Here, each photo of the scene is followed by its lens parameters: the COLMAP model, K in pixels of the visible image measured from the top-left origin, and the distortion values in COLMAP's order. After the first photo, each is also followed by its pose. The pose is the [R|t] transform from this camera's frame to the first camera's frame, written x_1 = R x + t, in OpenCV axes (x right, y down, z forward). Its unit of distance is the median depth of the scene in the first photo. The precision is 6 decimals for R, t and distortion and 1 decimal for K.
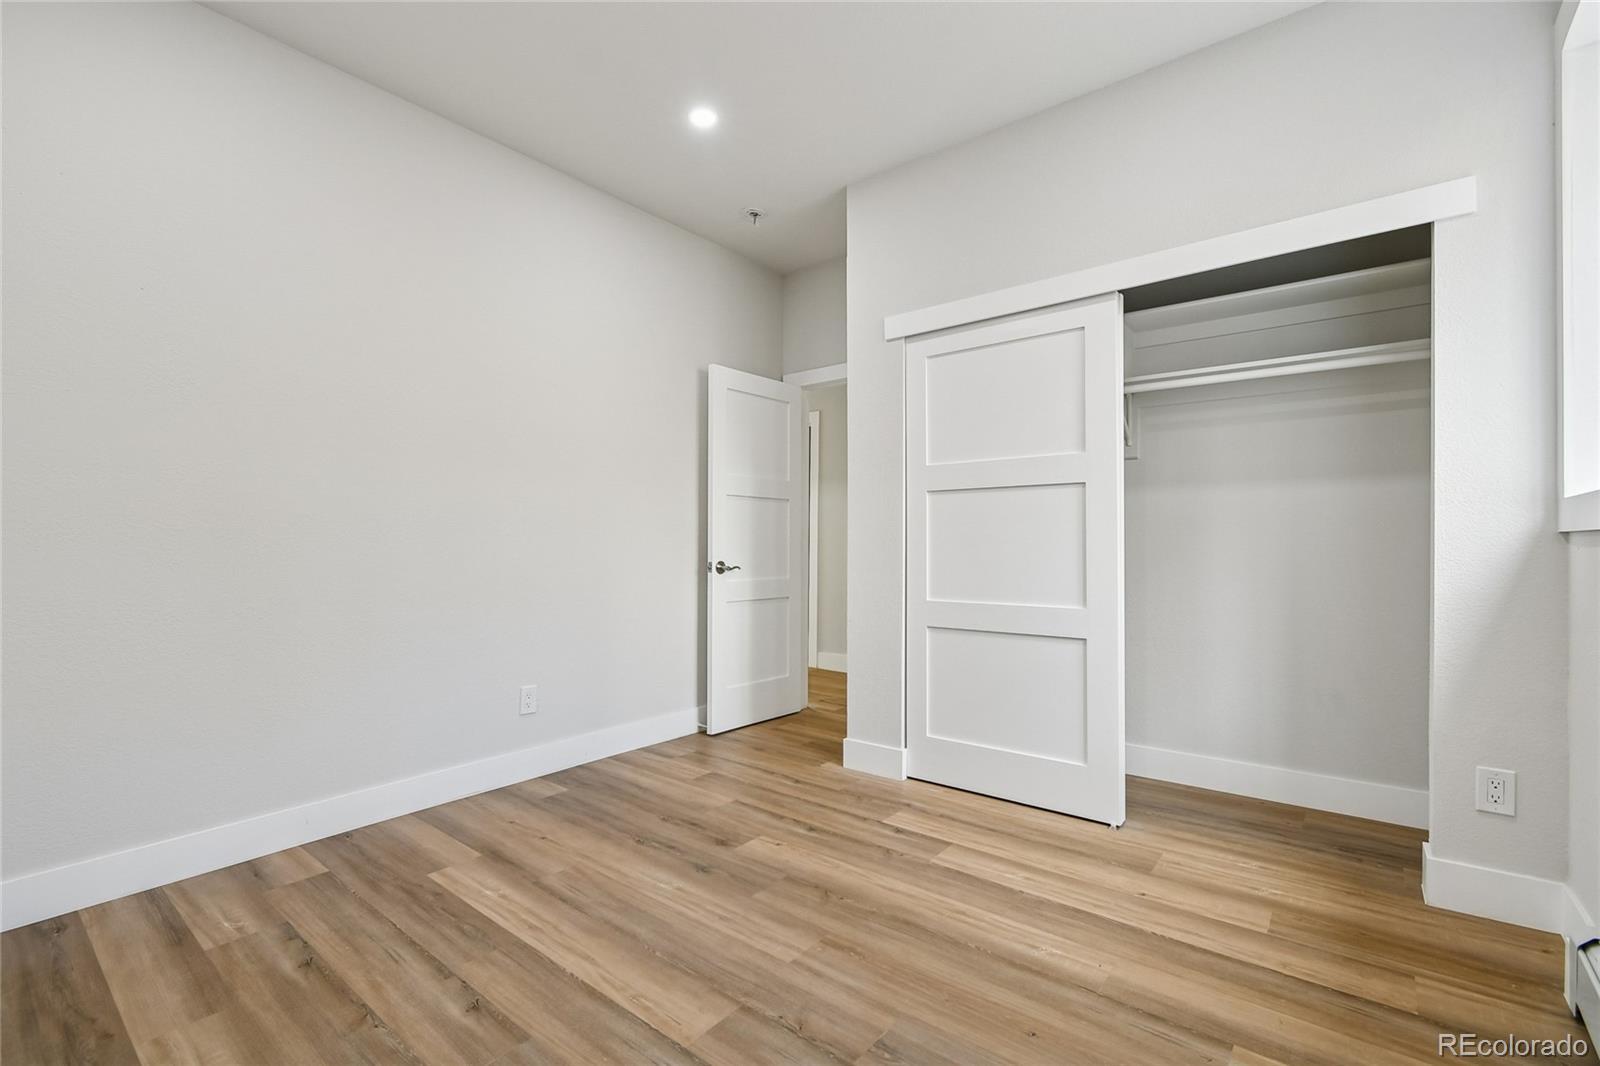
lens RADIAL K [[714.0, 0, 796.1], [0, 714.0, 537.7], [0, 0, 1]] dist [0.000927, -0.000866]
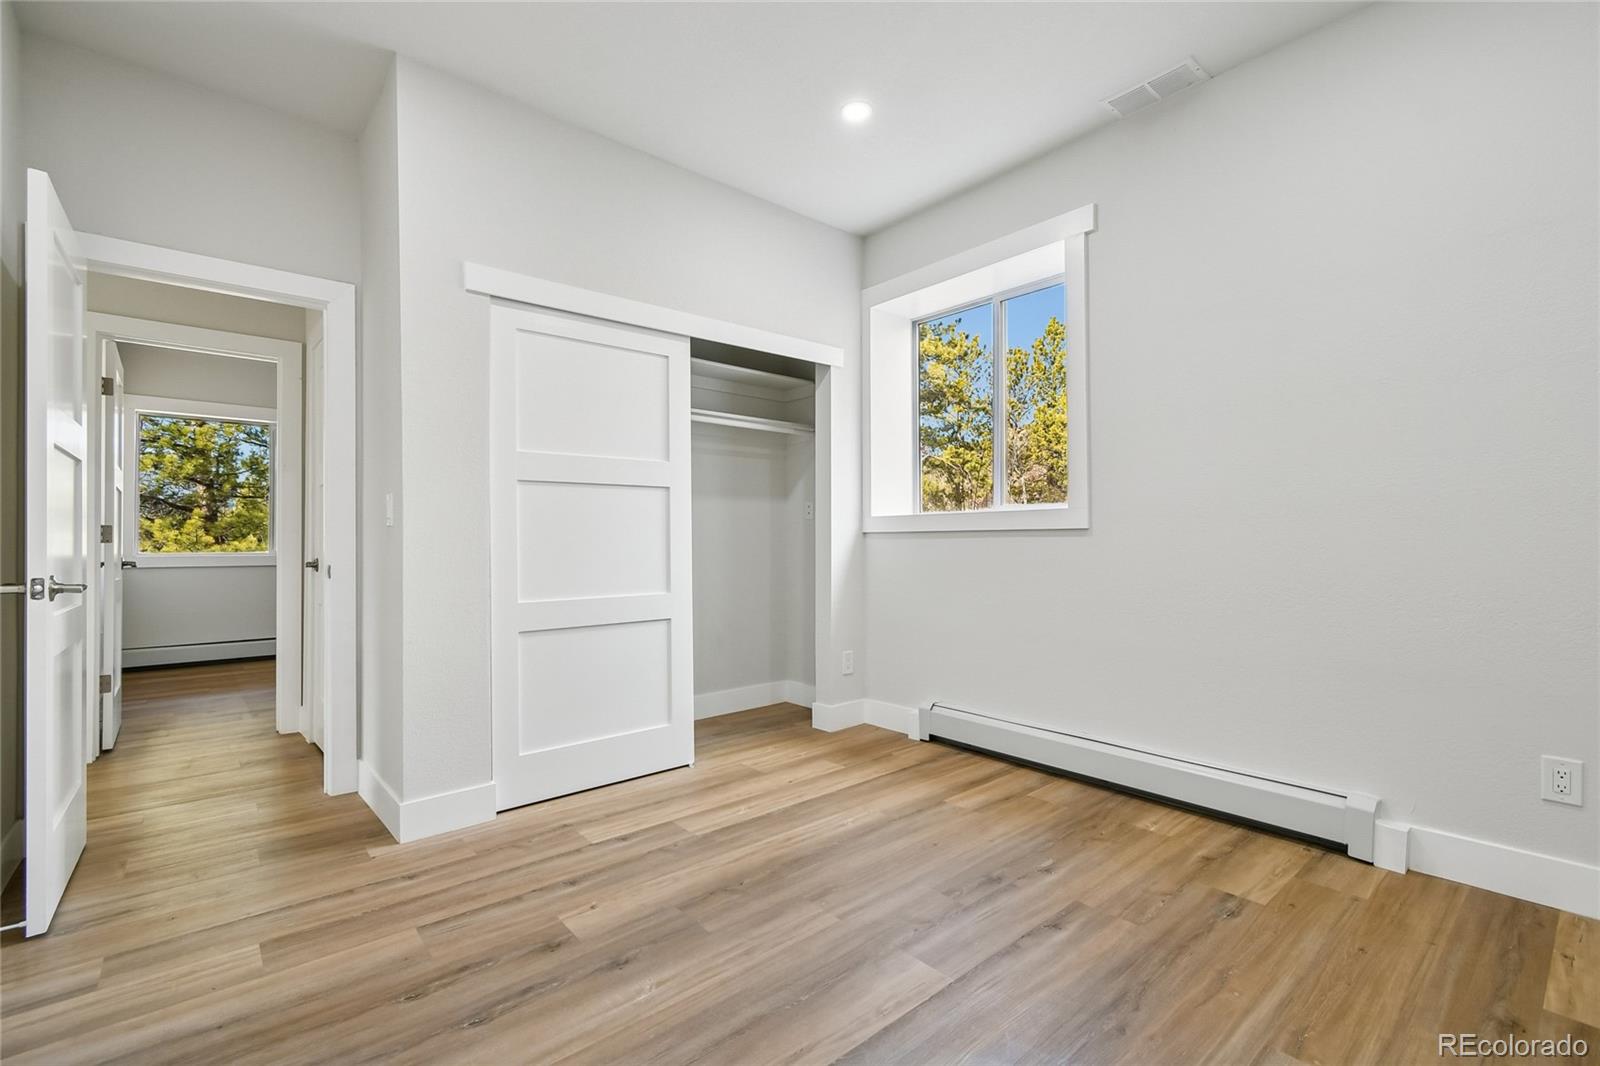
lens RADIAL K [[714.0, 0, 796.1], [0, 714.0, 537.7], [0, 0, 1]] dist [0.000927, -0.000866]
pose [[0.166061, 0.003514, 0.986109, -0.771108], [-0.002141, 0.999993, -0.003203, 0.010626], [-0.986113, -0.001579, 0.166067, 0.622514]]
